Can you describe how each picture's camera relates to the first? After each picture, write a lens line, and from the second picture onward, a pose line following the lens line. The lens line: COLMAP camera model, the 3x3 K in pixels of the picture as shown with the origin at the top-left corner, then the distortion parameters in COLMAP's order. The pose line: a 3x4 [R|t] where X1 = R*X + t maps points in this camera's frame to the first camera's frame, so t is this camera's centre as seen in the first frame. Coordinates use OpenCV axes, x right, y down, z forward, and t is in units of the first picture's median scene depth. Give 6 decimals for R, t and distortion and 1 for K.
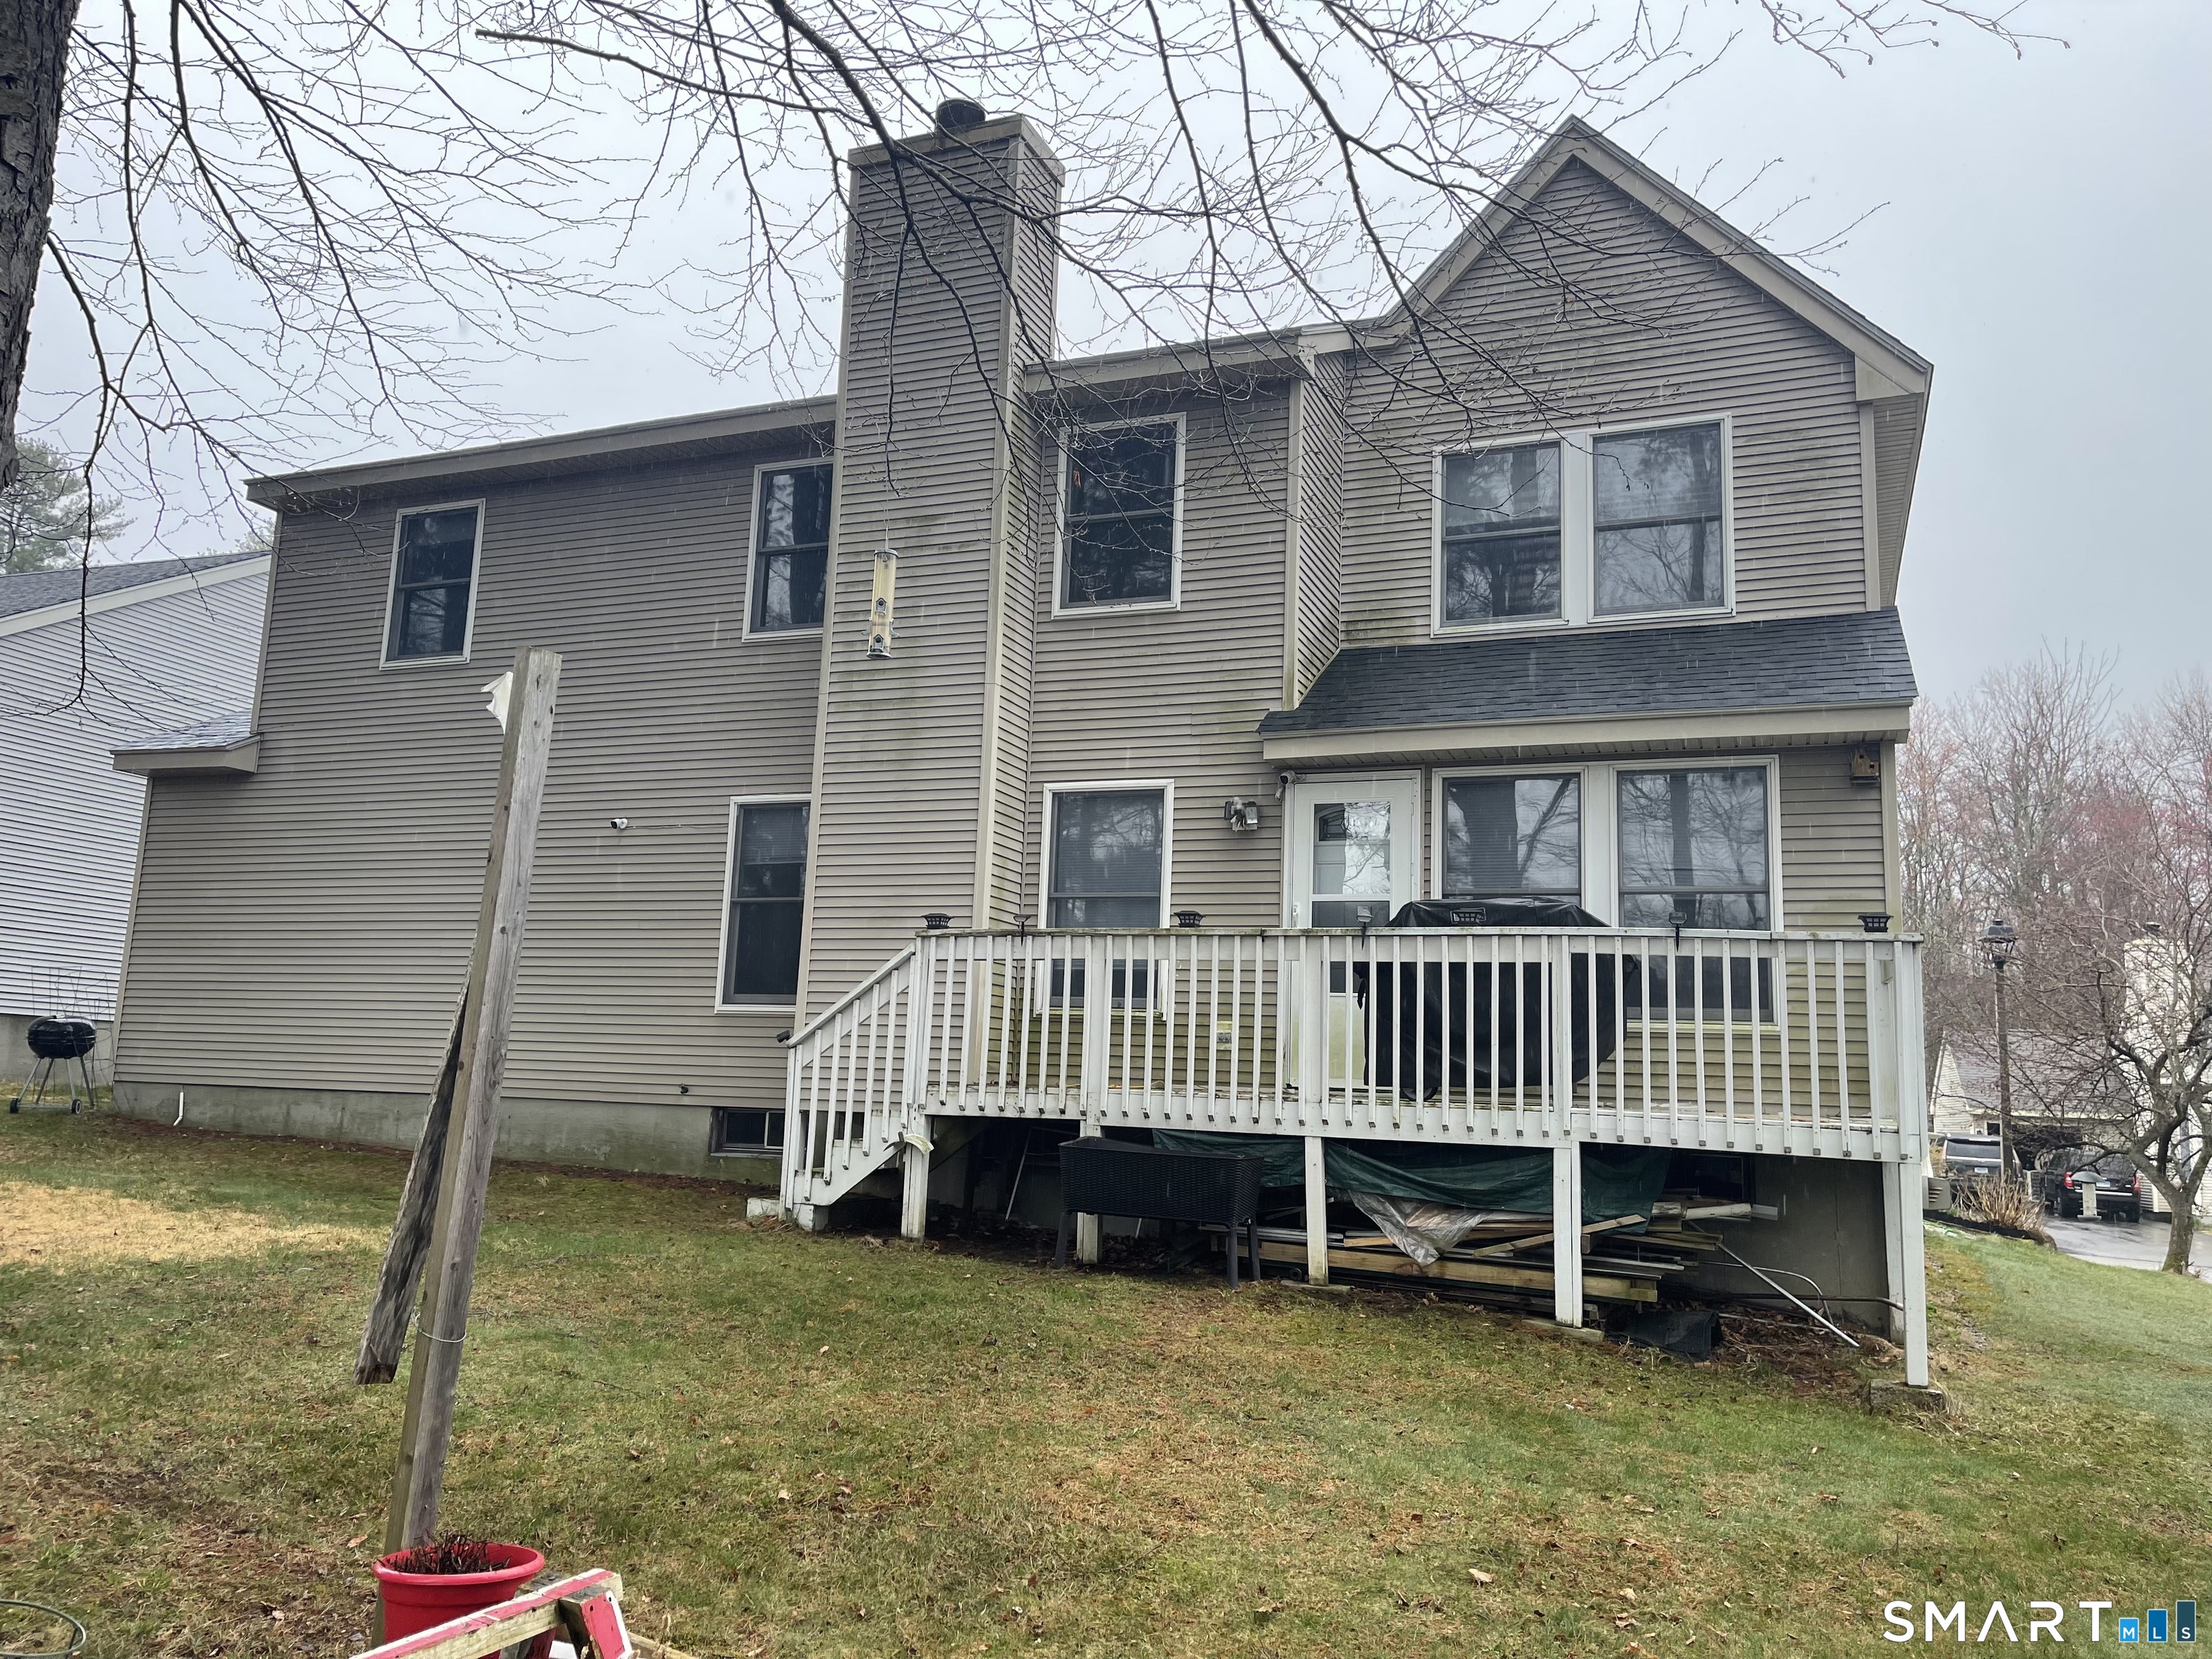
lens RADIAL K [[1668.1, 0, 1106.0], [0, 1668.1, 829.5], [0, 0, 1]] dist [0.042885, -0.069379]
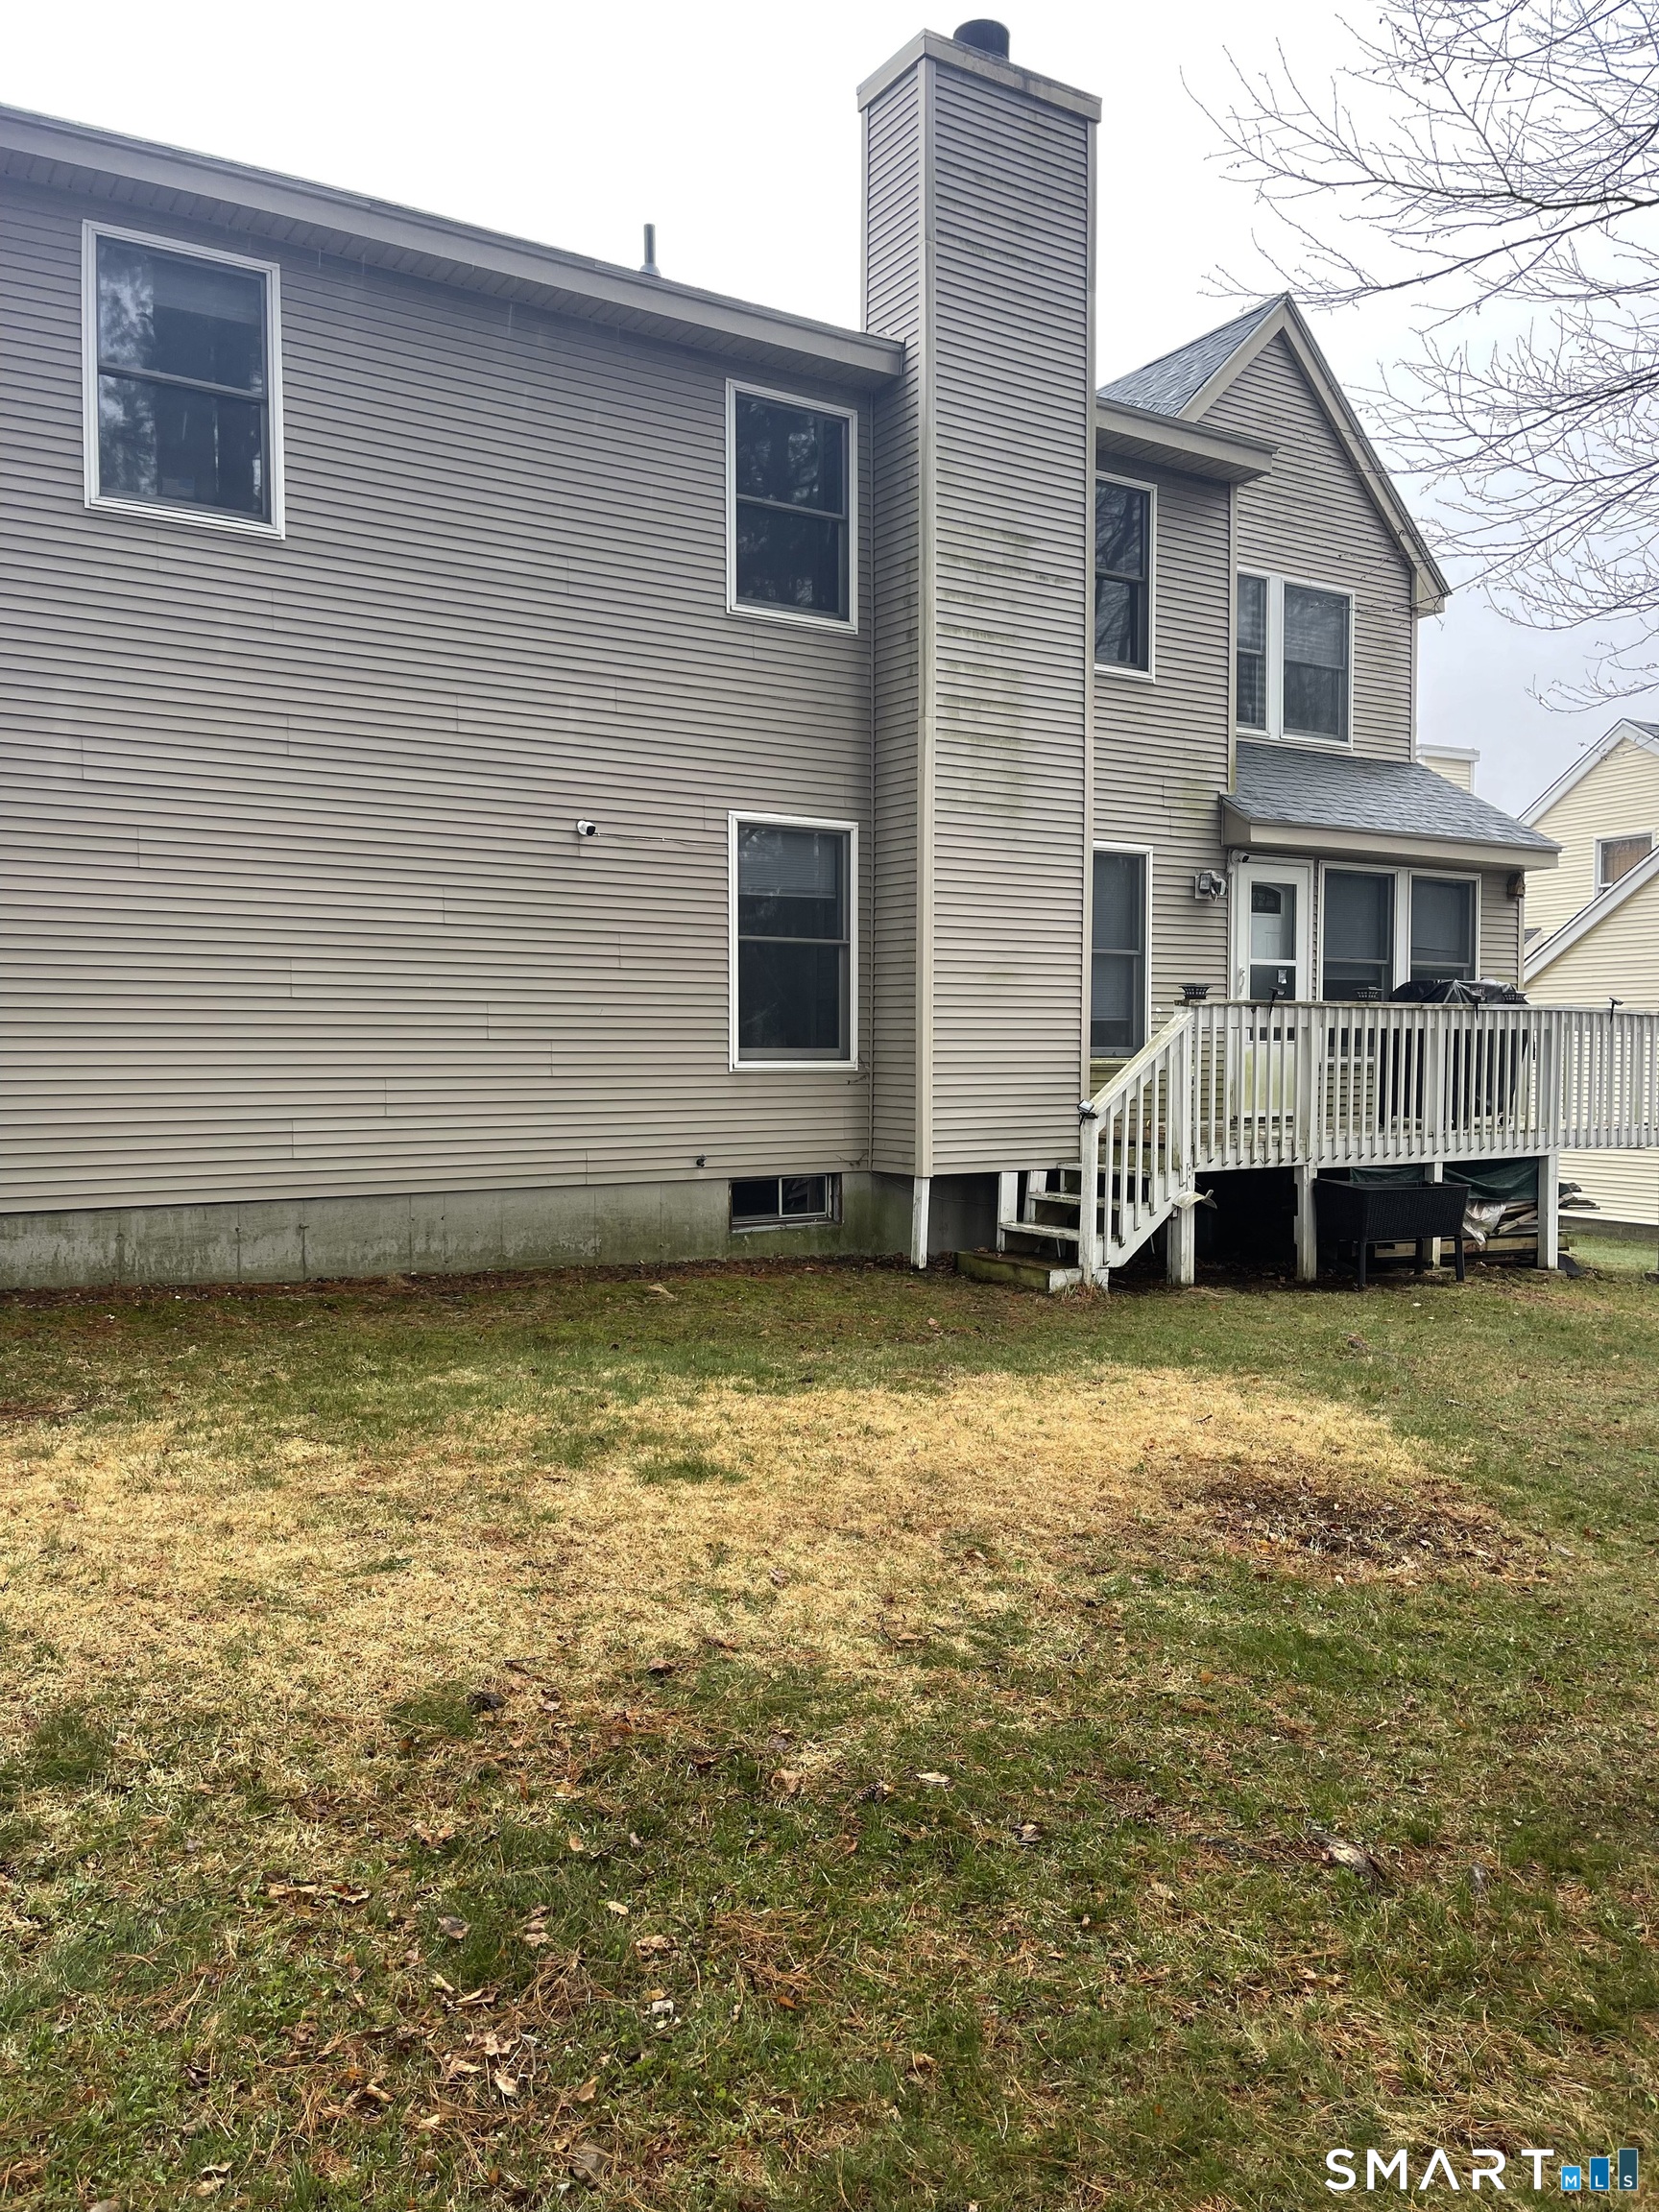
lens RADIAL K [[1668.1, 0, 809.6], [0, 1668.1, 1127.8], [0, 0, 1]] dist [0.042885, -0.069379]
pose [[0.574398, -0.079602, 0.814697, -1.069609], [-0.109452, 0.978855, 0.172810, -0.015477], [-0.811226, -0.188432, 0.553539, 0.580770]]
